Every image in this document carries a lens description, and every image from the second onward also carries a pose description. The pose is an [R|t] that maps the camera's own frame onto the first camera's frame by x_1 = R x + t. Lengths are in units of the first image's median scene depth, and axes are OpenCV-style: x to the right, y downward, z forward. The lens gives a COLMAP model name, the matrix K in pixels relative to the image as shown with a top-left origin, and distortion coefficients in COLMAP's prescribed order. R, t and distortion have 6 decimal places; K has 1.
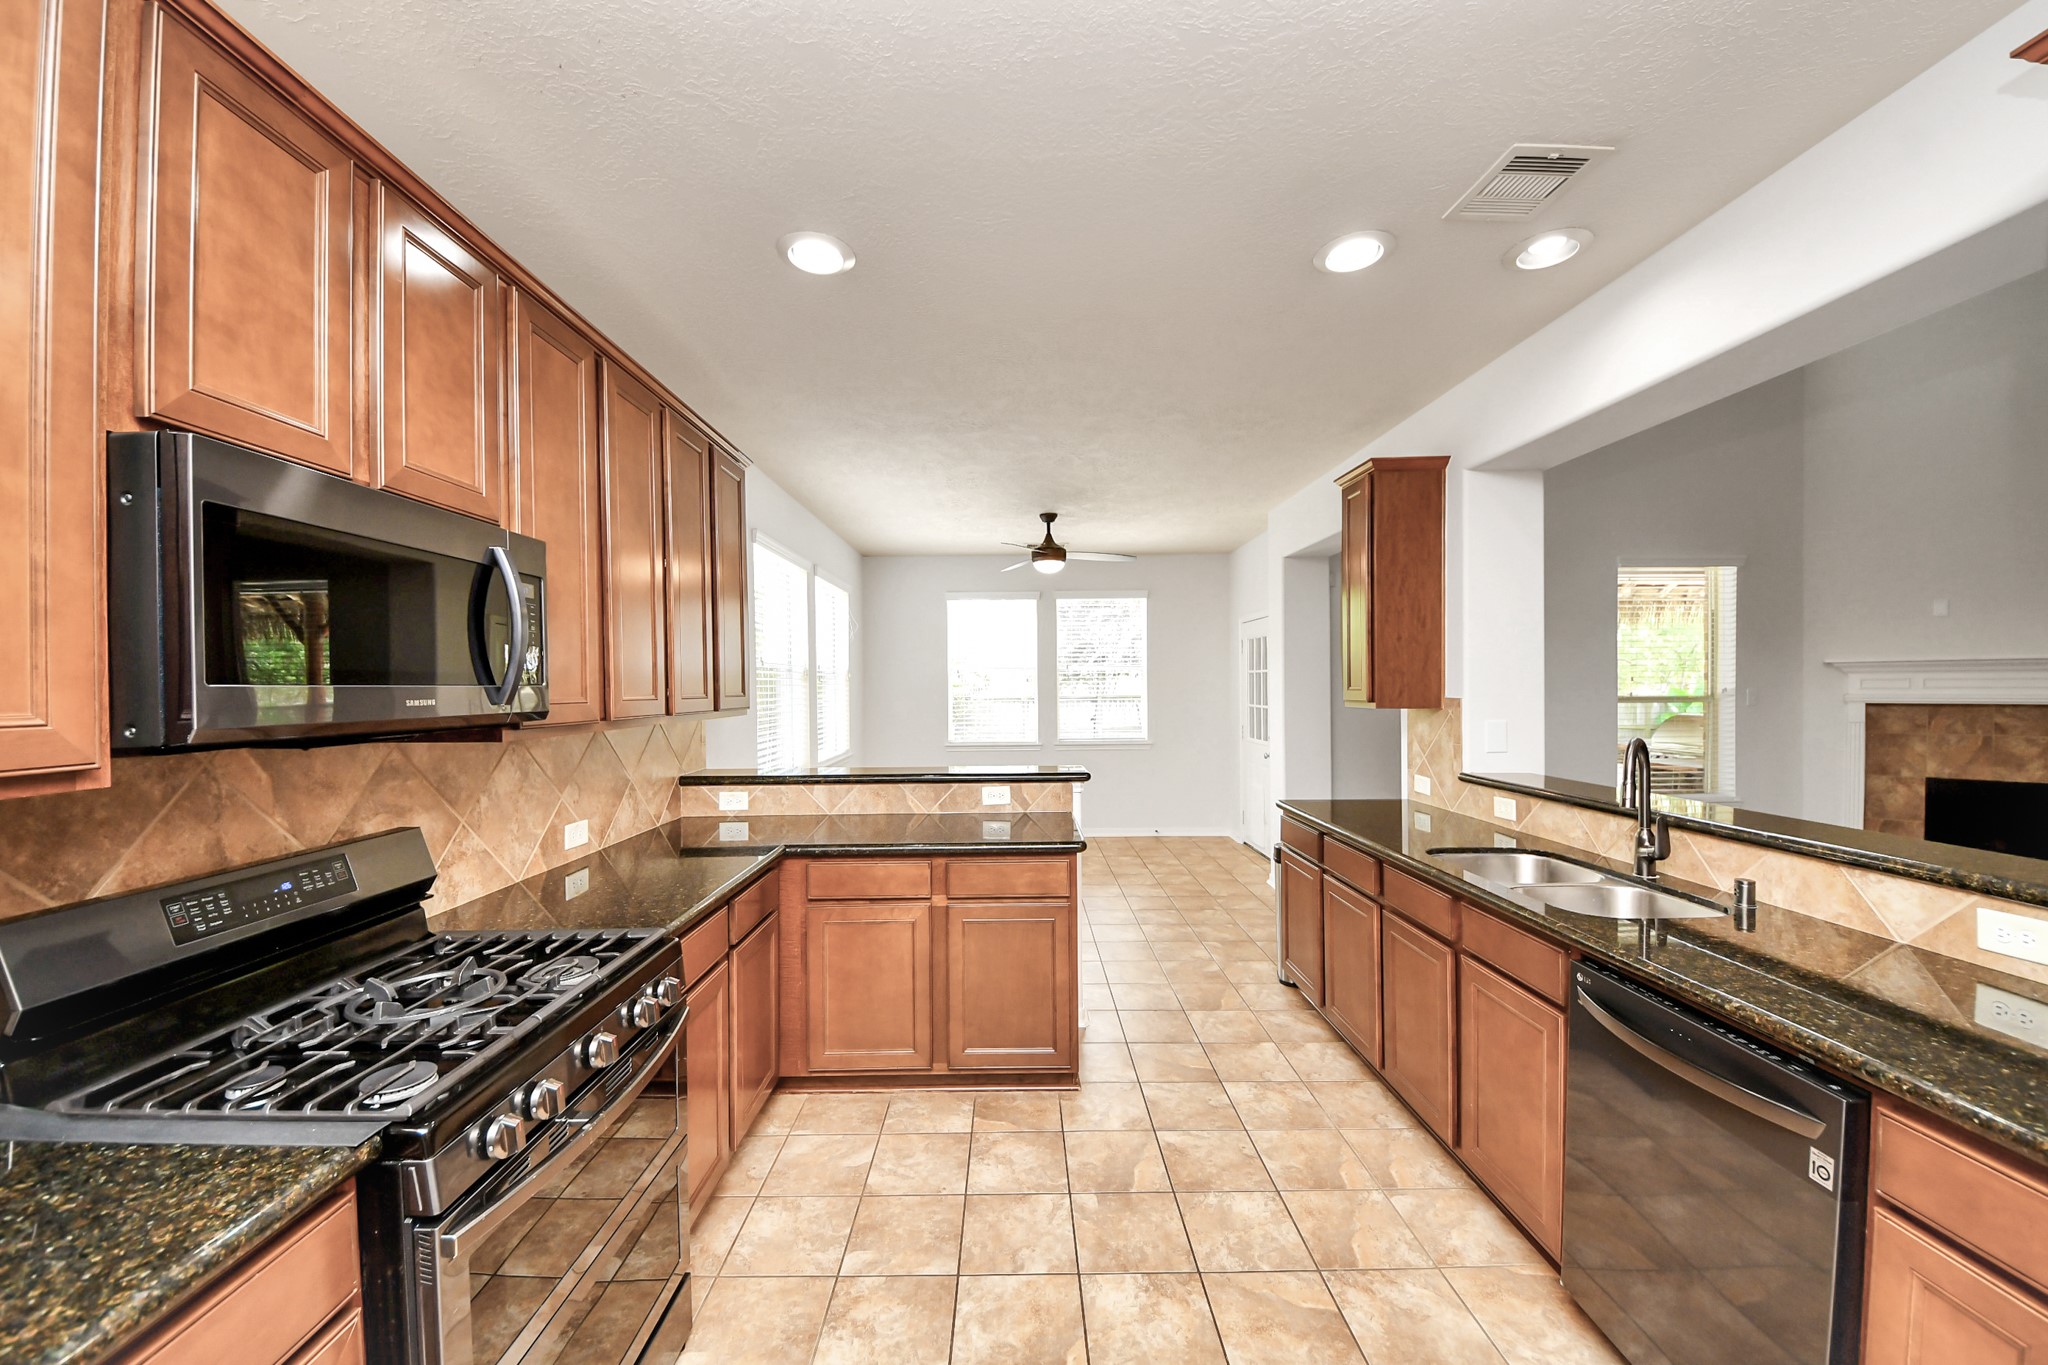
lens RADIAL K [[754.9, 0, 1030.9], [0, 754.9, 692.8], [0, 0, 1]] dist [0.032049, -0.019255]
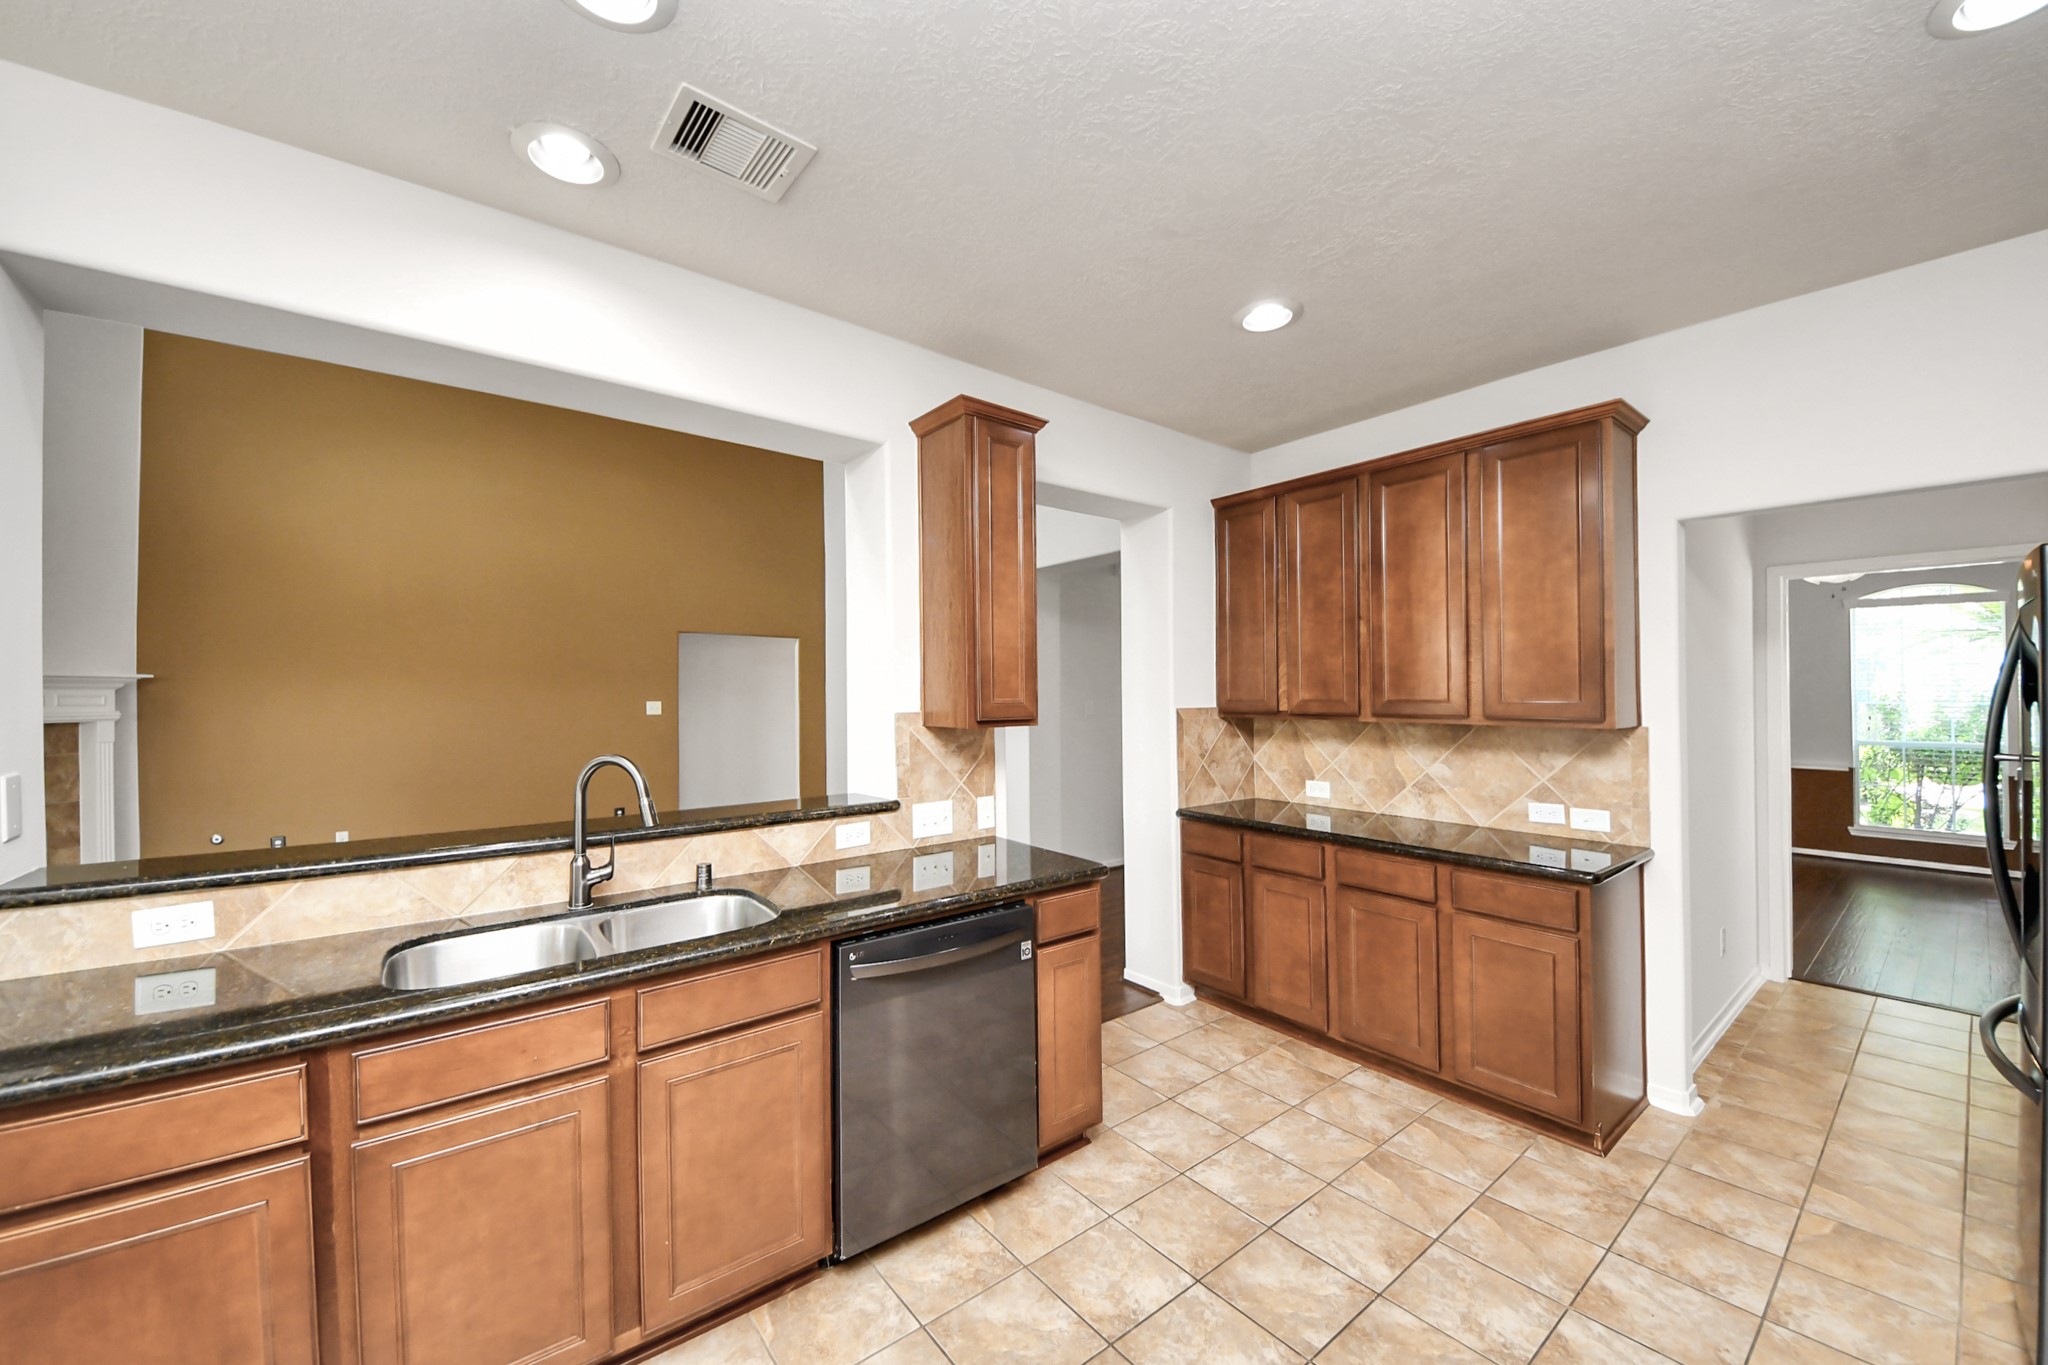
lens RADIAL K [[756.0, 0, 1031.0], [0, 756.0, 688.5], [0, 0, 1]] dist [0.063502, -0.035103]
pose [[-0.614340, 0.014596, 0.788906, -0.219285], [0.012690, 0.999882, -0.008617, -0.007340], [-0.788939, 0.004718, -0.614453, 0.914887]]
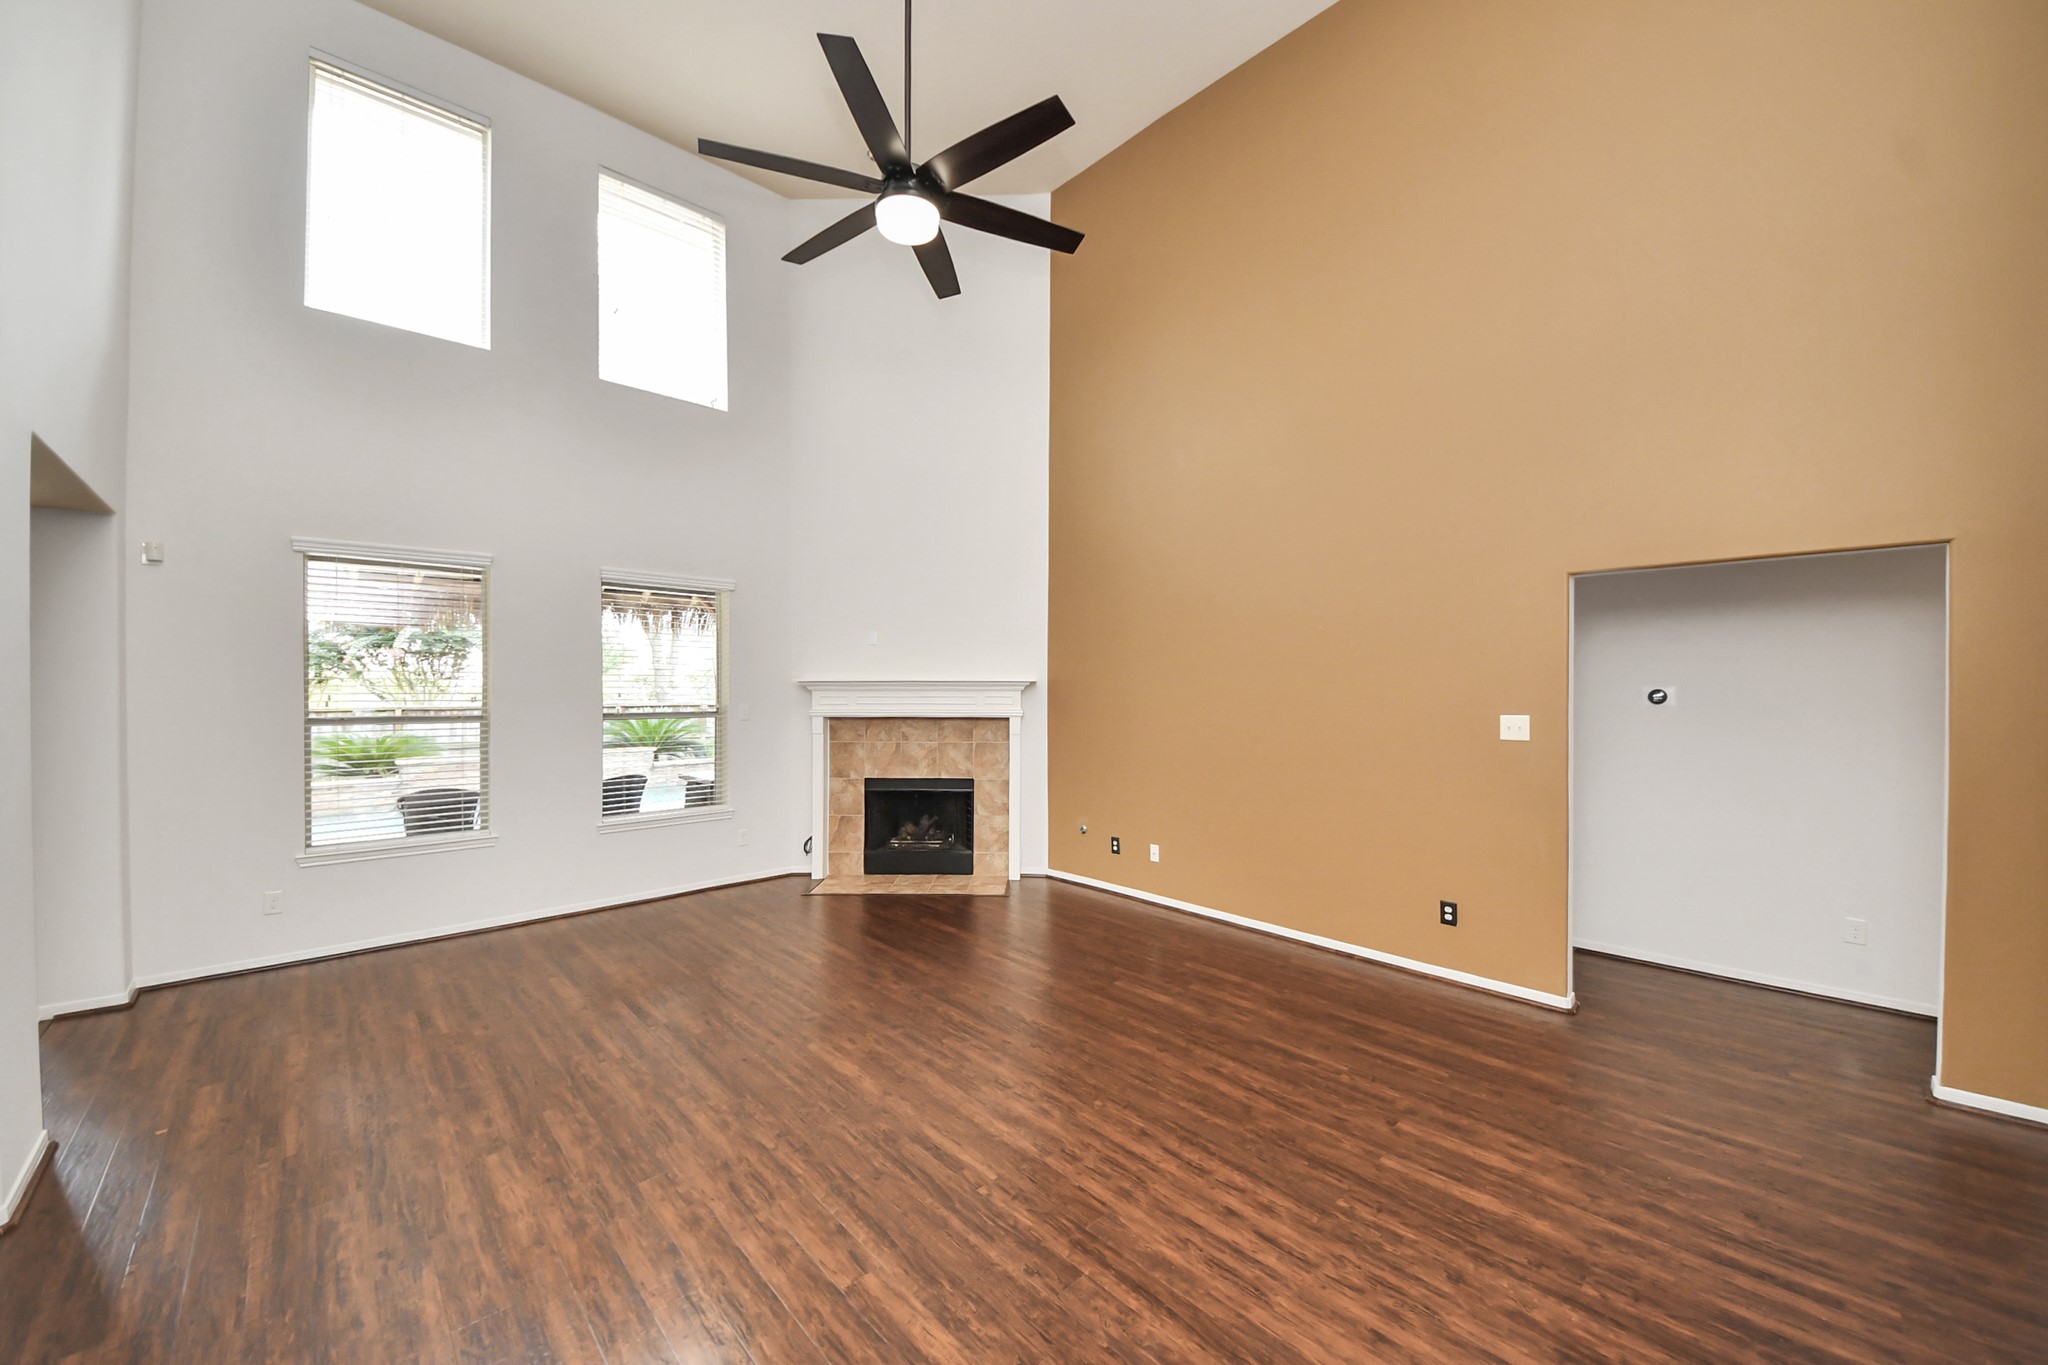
lens RADIAL K [[754.9, 0, 1030.9], [0, 754.9, 692.8], [0, 0, 1]] dist [0.032049, -0.019255]
pose [[0.729640, 0.005413, 0.683810, 1.081073], [-0.001392, 0.999978, -0.006430, -0.033165], [-0.683830, 0.003740, 0.729632, -0.115941]]
